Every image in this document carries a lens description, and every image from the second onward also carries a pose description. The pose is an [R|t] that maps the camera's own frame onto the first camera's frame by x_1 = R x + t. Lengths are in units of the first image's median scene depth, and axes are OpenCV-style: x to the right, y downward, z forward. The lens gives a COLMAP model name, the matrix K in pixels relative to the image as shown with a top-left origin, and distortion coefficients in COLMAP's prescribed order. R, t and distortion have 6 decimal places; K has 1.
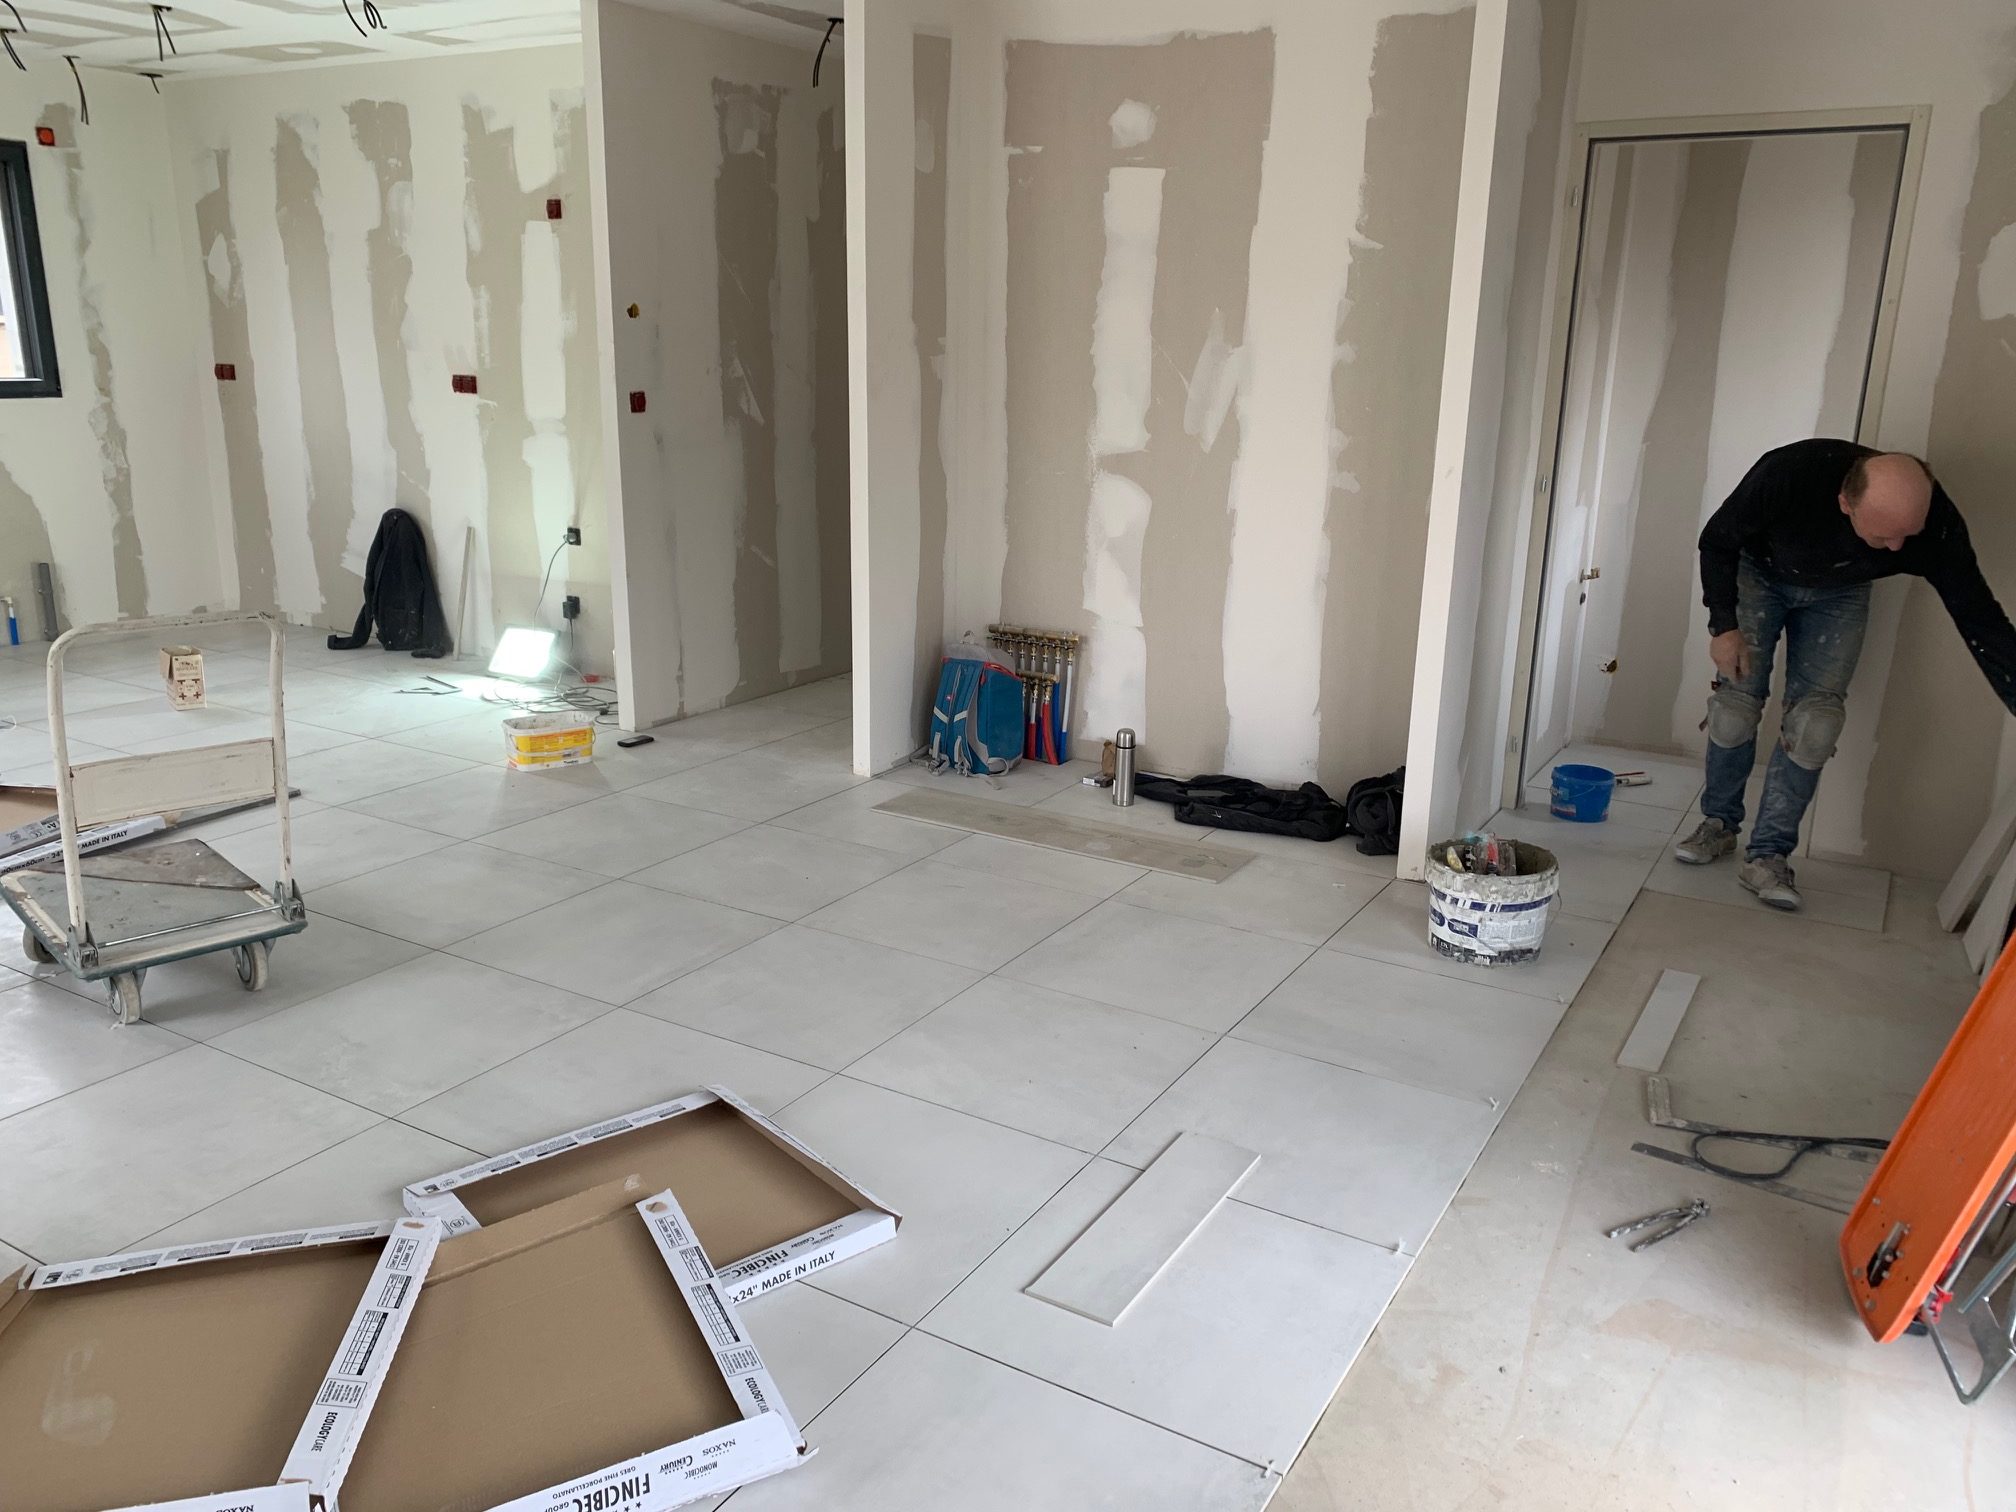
lens RADIAL K [[1566.9, 0, 1008.0], [0, 1566.9, 756.0], [0, 0, 1]] dist [0.003402, -0.005100]
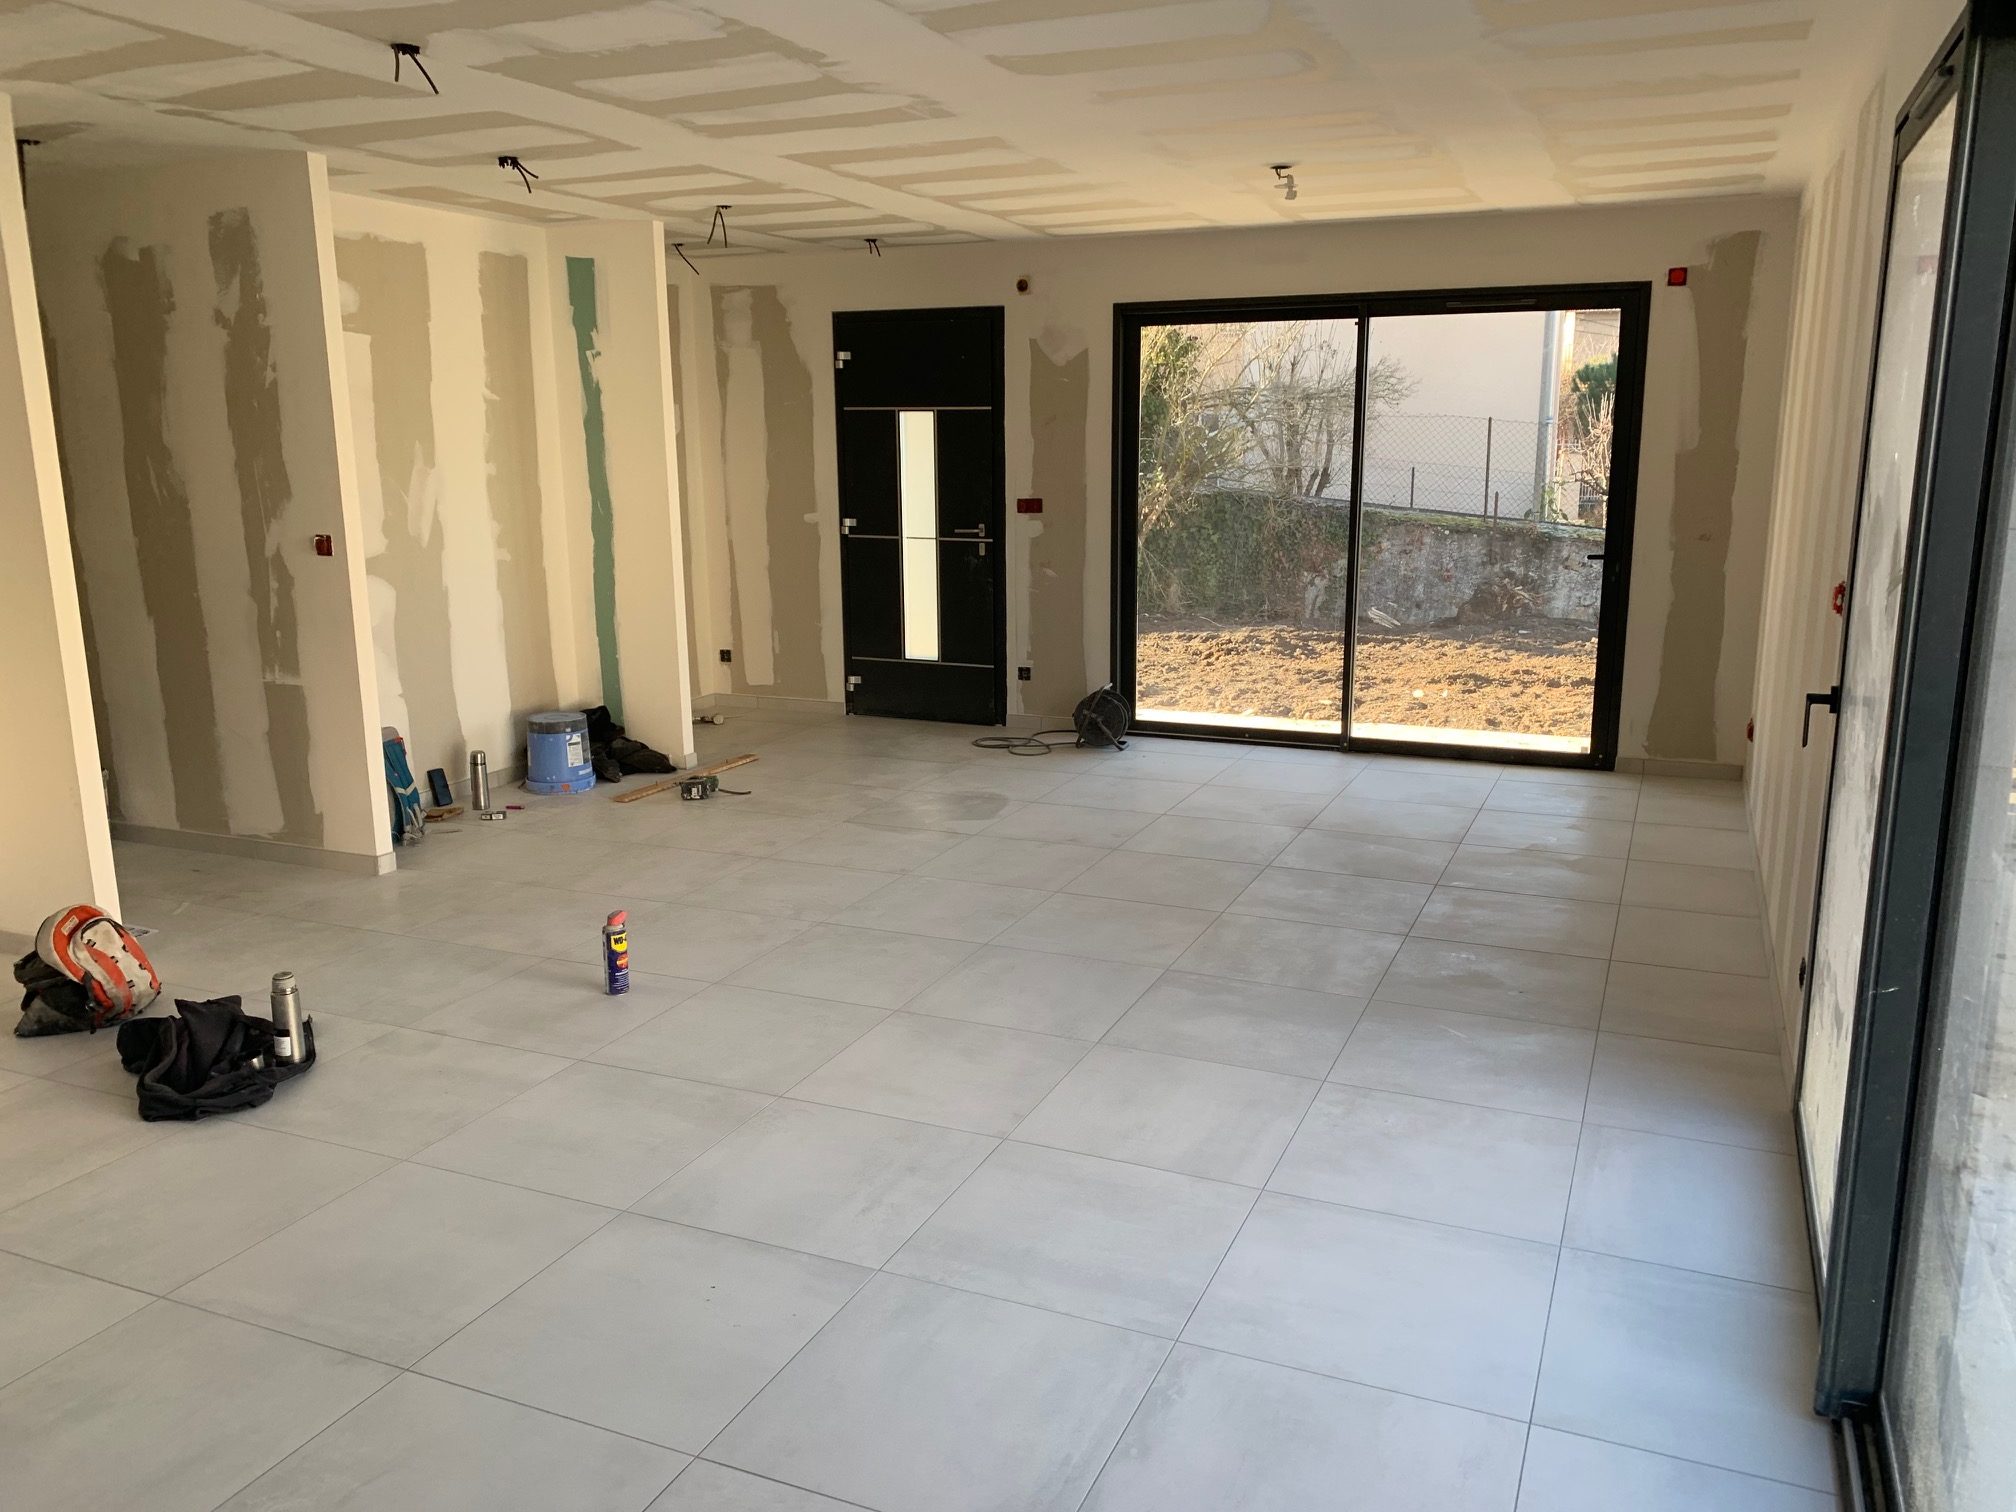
lens RADIAL K [[1553.5, 0, 1022.9], [0, 1553.5, 779.4], [0, 0, 1]] dist [0.004224, -0.000218]
pose [[-0.128677, -0.234092, 0.963661, -1.293836], [0.265703, 0.928073, 0.260926, -0.228779], [-0.955429, 0.289623, -0.057223, 0.672780]]
